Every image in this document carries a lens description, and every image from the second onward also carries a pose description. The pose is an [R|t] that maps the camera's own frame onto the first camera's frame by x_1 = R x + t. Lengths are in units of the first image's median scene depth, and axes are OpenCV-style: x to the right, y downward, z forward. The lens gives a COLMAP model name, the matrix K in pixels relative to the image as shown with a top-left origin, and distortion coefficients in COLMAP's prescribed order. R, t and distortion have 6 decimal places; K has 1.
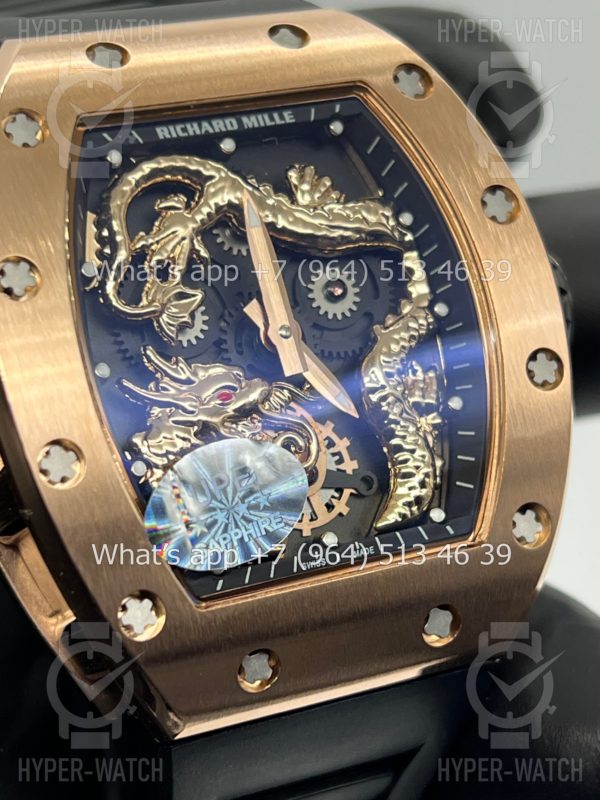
lens RADIAL K [[1968.4, 0, 300.0], [0, 1968.4, 400.0], [0, 0, 1]] dist [0.348414, -0.319232]
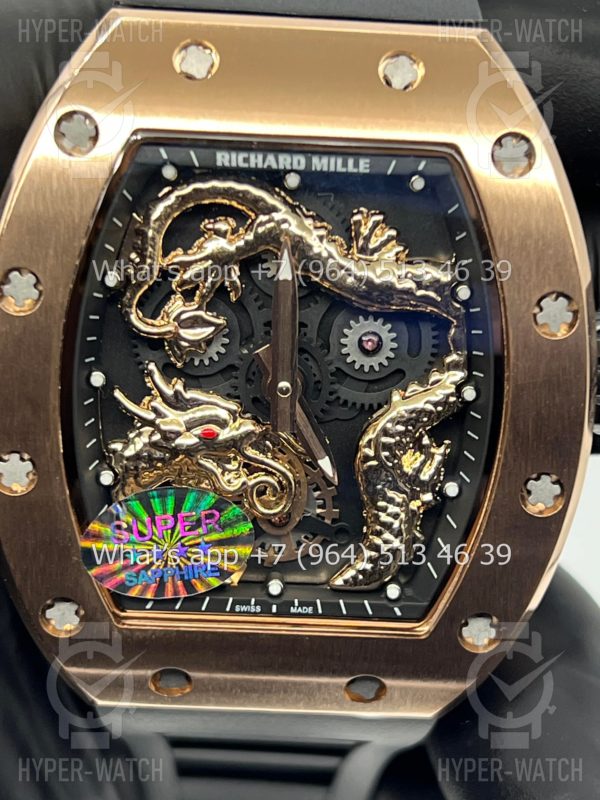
lens RADIAL K [[1968.4, 0, 300.0], [0, 1968.4, 400.0], [0, 0, 1]] dist [0.348414, -0.319232]
pose [[0.906485, 0.337463, -0.253780, 0.249246], [-0.226218, 0.895644, 0.382946, -0.404717], [0.356526, -0.289725, 0.888228, 0.112805]]
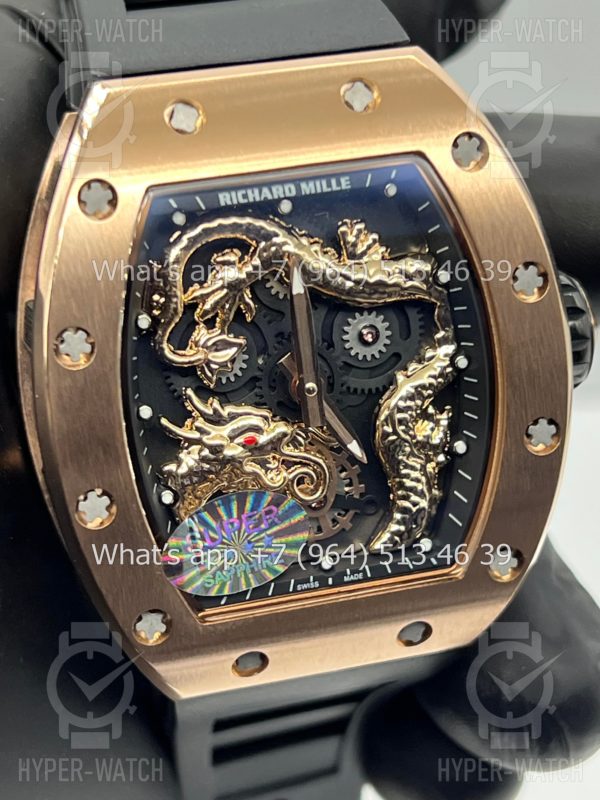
lens RADIAL K [[1968.4, 0, 300.0], [0, 1968.4, 400.0], [0, 0, 1]] dist [0.348414, -0.319232]
pose [[0.983929, 0.157815, -0.083539, 0.080119], [-0.116774, 0.922629, 0.367585, -0.434011], [0.135086, -0.351922, 0.926230, -0.048374]]
